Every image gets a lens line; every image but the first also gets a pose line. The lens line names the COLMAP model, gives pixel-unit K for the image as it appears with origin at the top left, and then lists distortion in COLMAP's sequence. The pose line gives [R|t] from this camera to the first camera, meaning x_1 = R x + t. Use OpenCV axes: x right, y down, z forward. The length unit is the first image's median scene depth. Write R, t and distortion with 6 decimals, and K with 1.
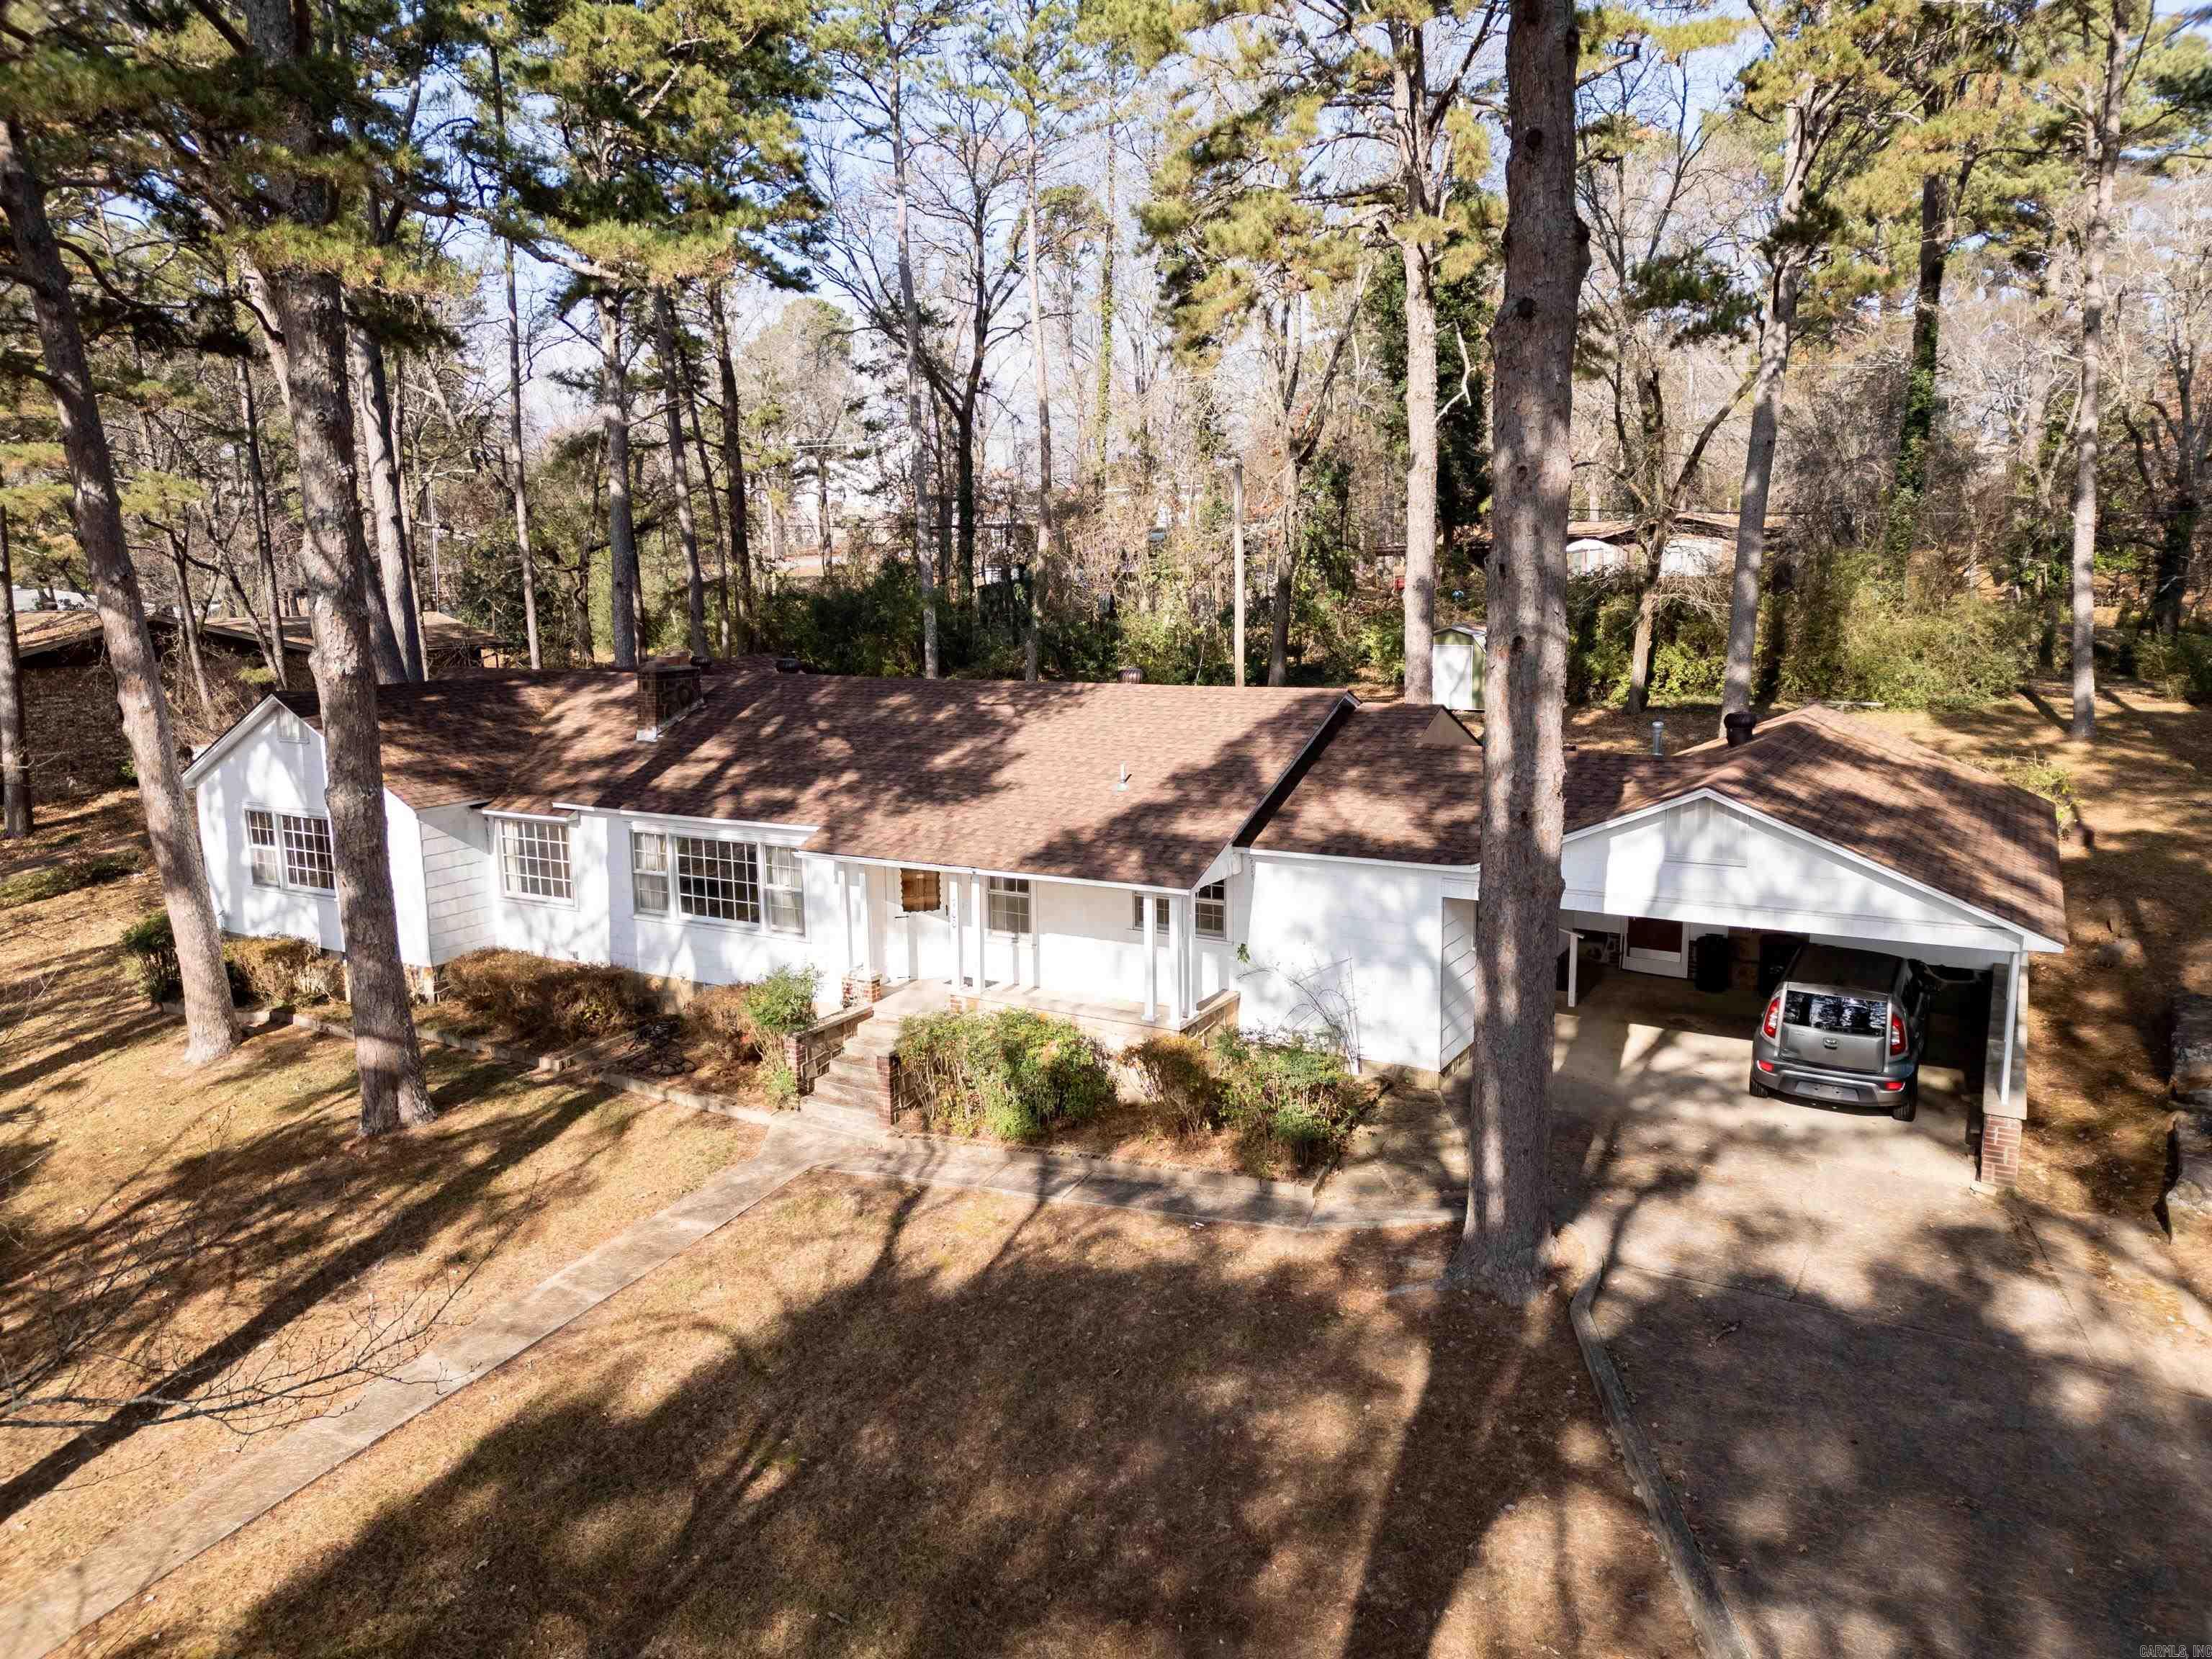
lens RADIAL K [[1535.0, 0, 1098.4], [0, 1535.0, 829.6], [0, 0, 1]] dist [0.000622, 0.007064]
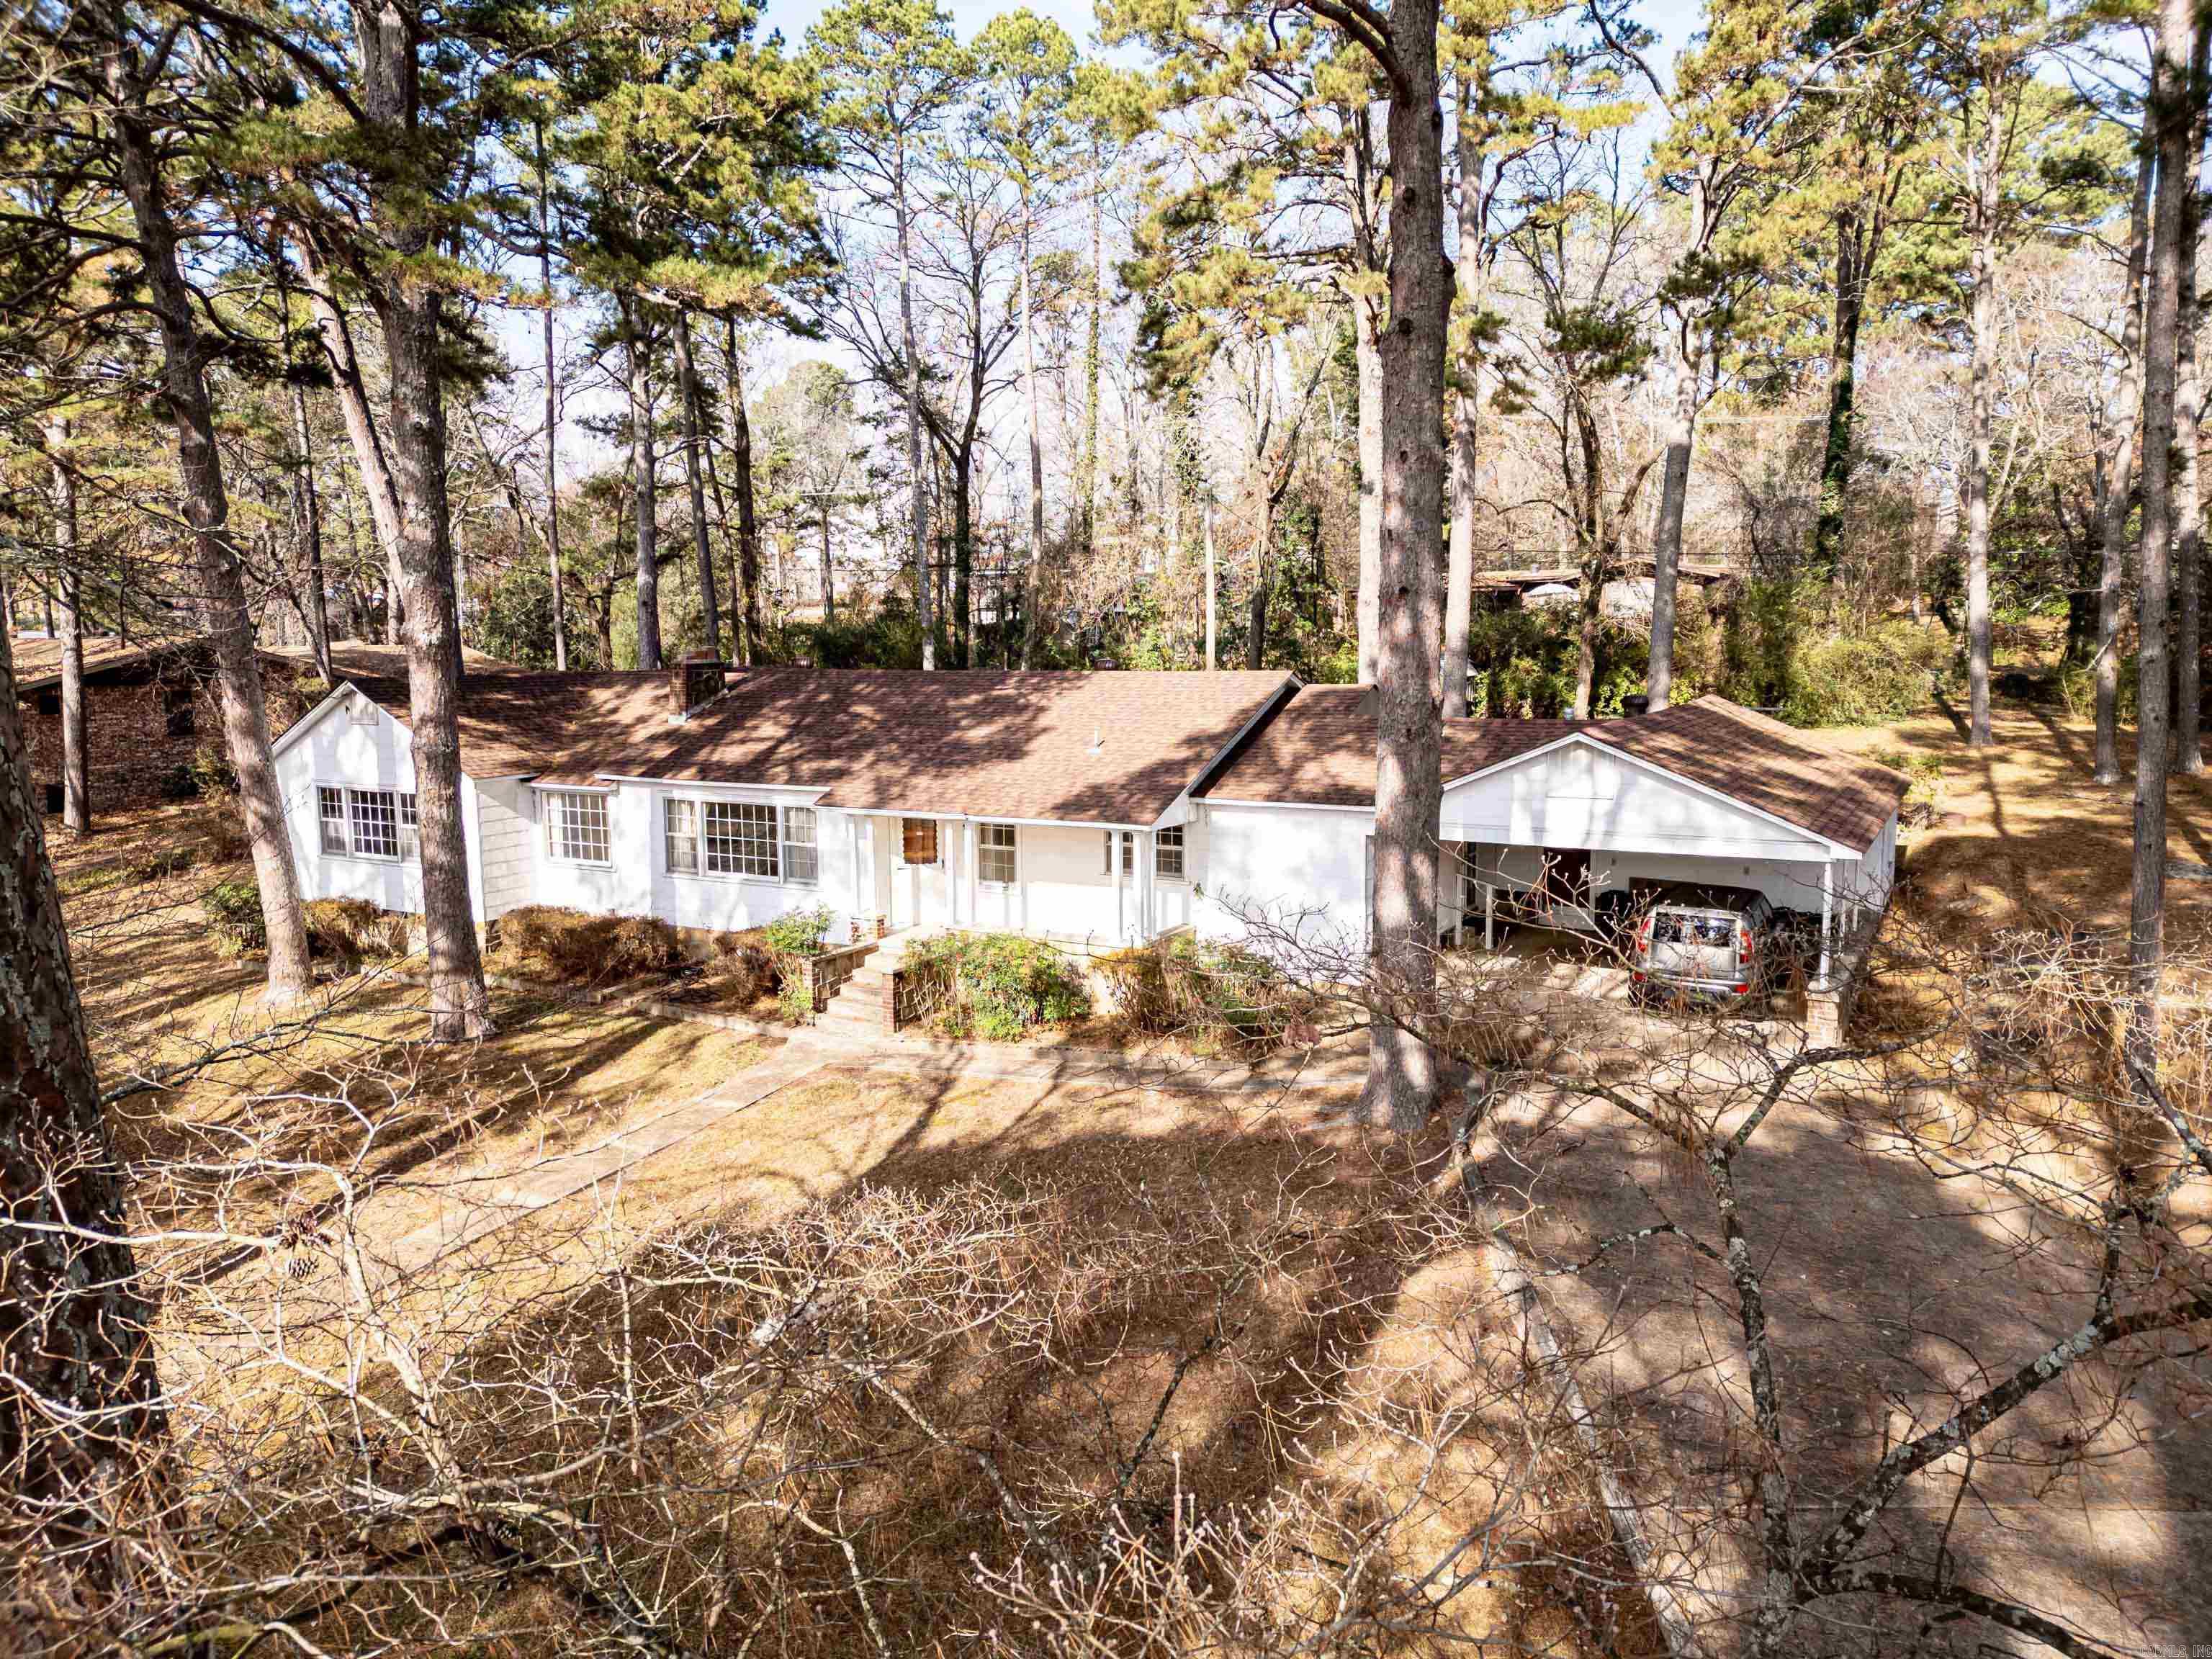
lens RADIAL K [[1539.0, 0, 1106.0], [0, 1539.0, 829.5], [0, 0, 1]] dist [0.003832, -0.001277]
pose [[0.999970, 0.002261, 0.007350, 0.009388], [-0.001952, 0.999123, -0.041833, 0.049987], [-0.007439, 0.041817, 0.999098, -0.097842]]
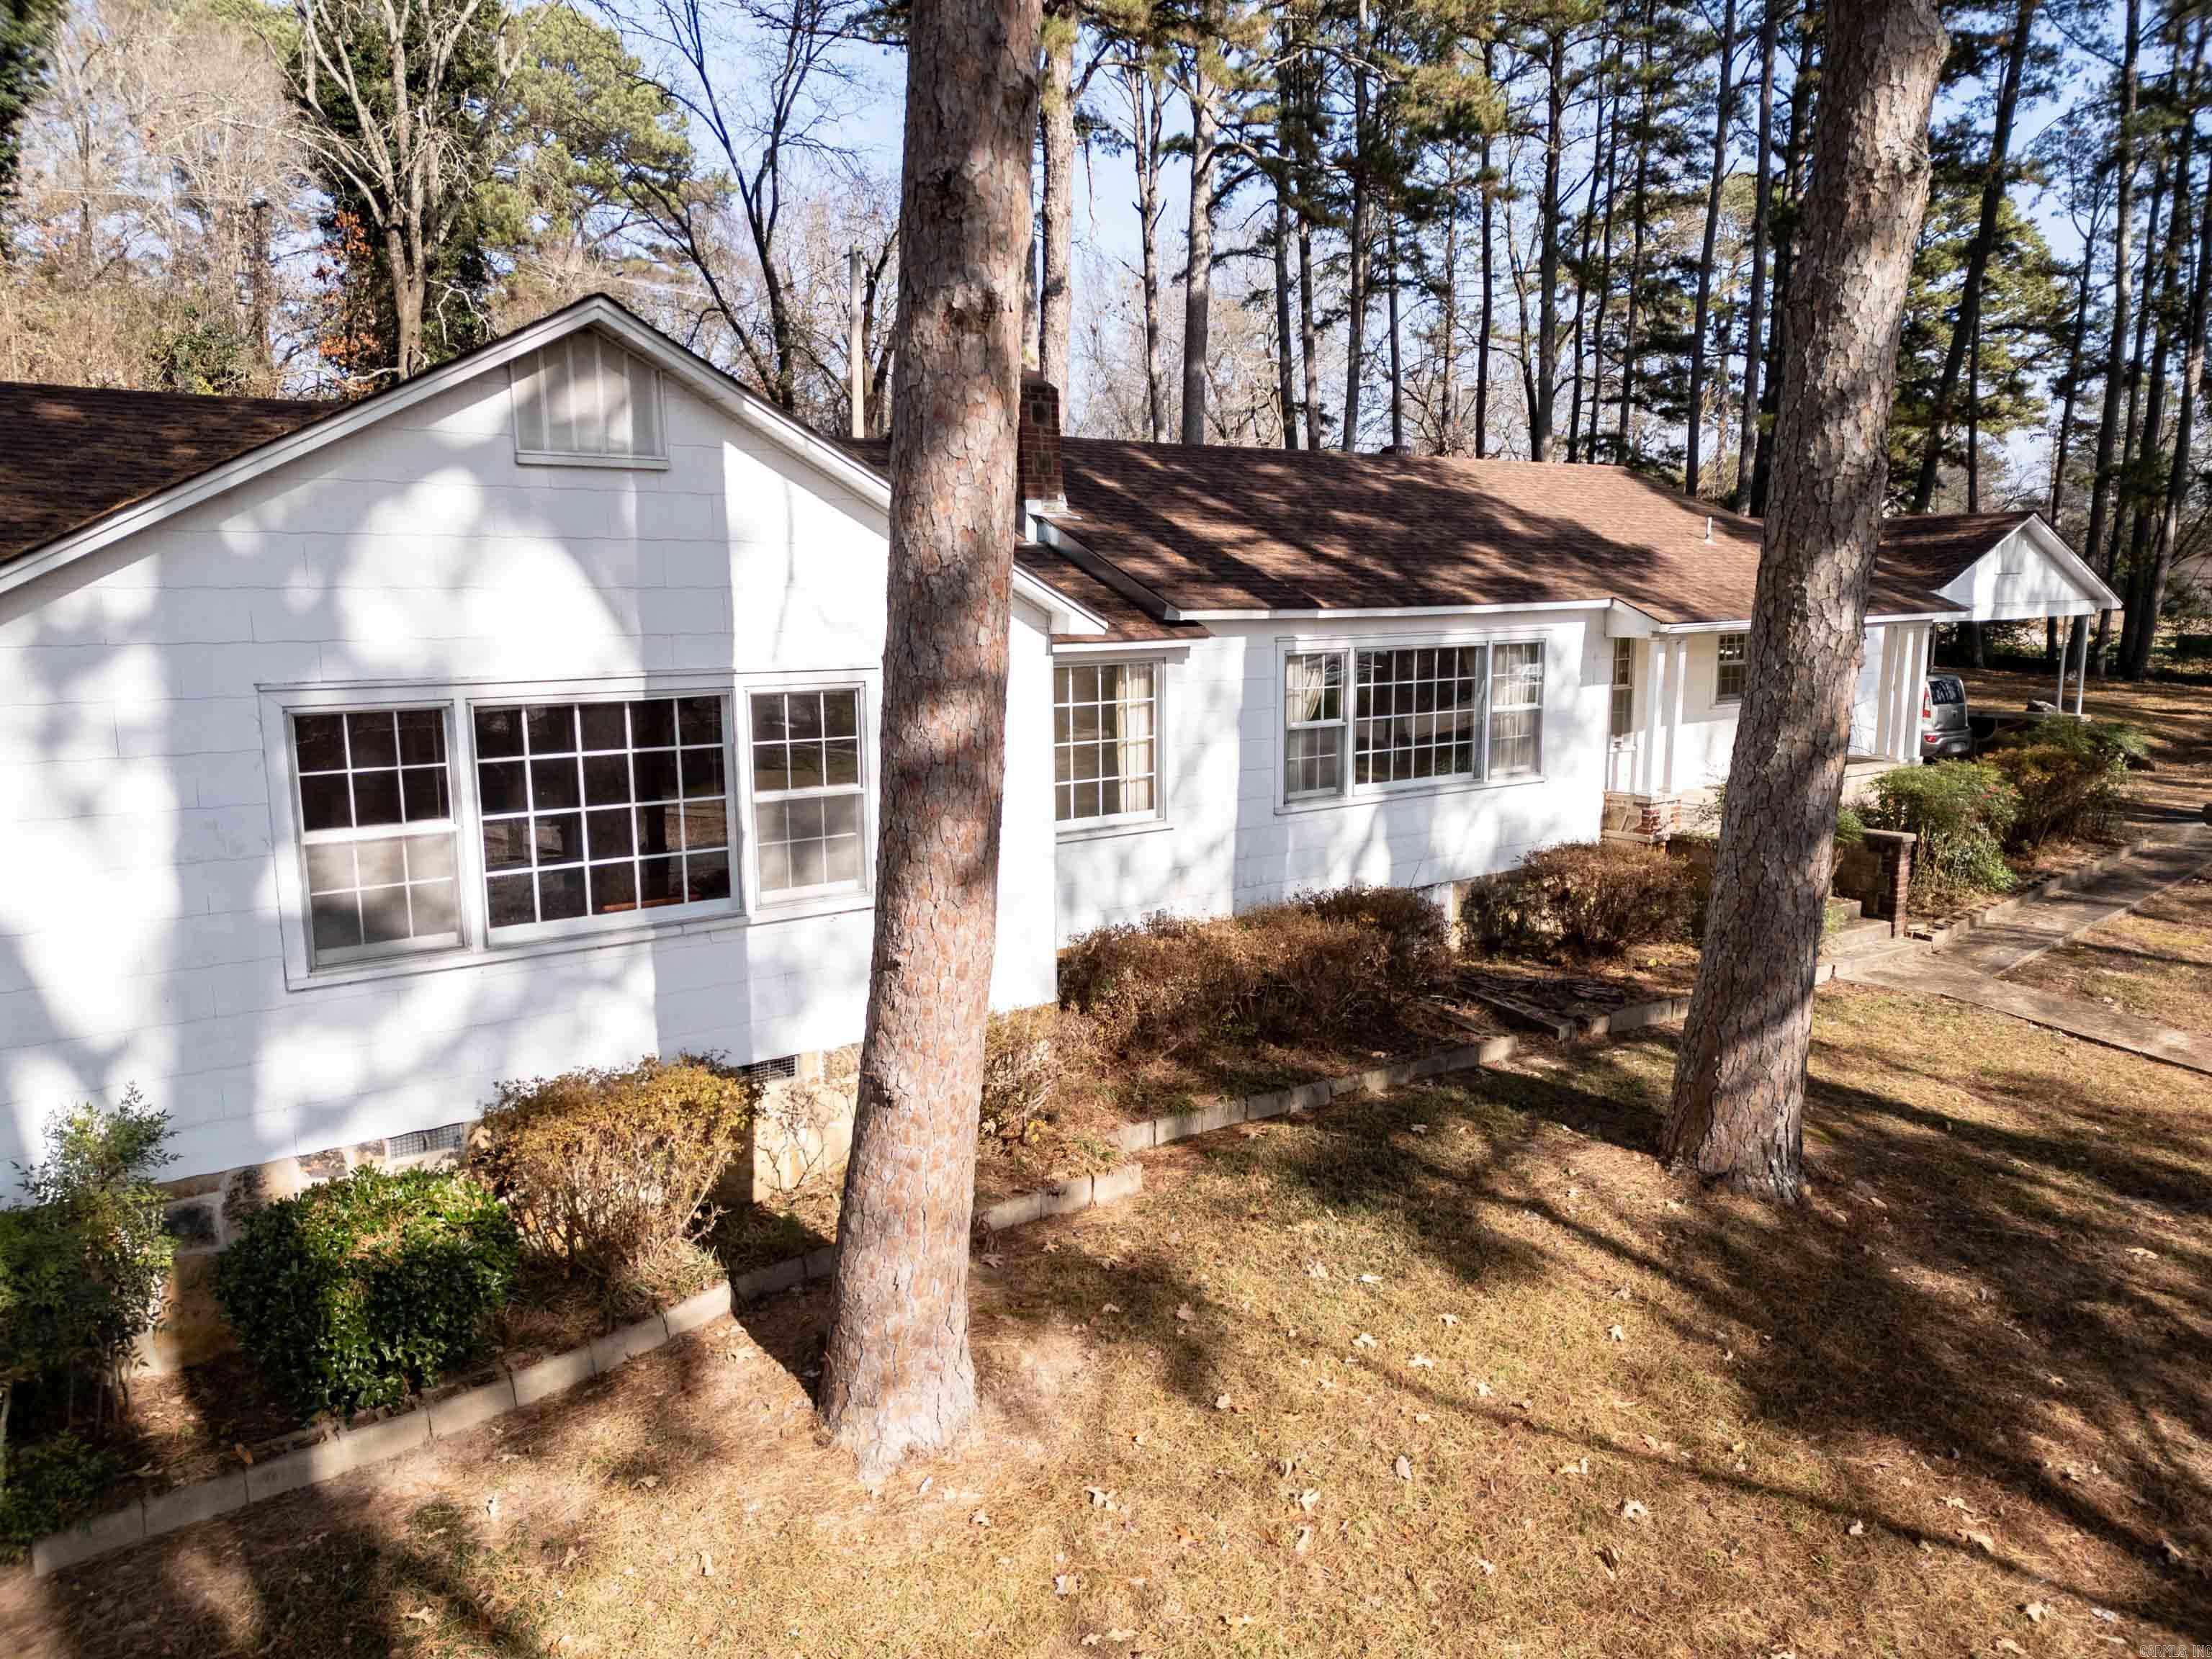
lens RADIAL K [[1569.4, 0, 1186.4], [0, 1569.4, 832.4], [0, 0, 1]] dist [0.000660, -0.000245]
pose [[0.403010, -0.147377, 0.903251, -0.594822], [0.140127, 0.985248, 0.098234, 0.002738], [-0.904404, 0.086981, 0.417717, 0.569876]]
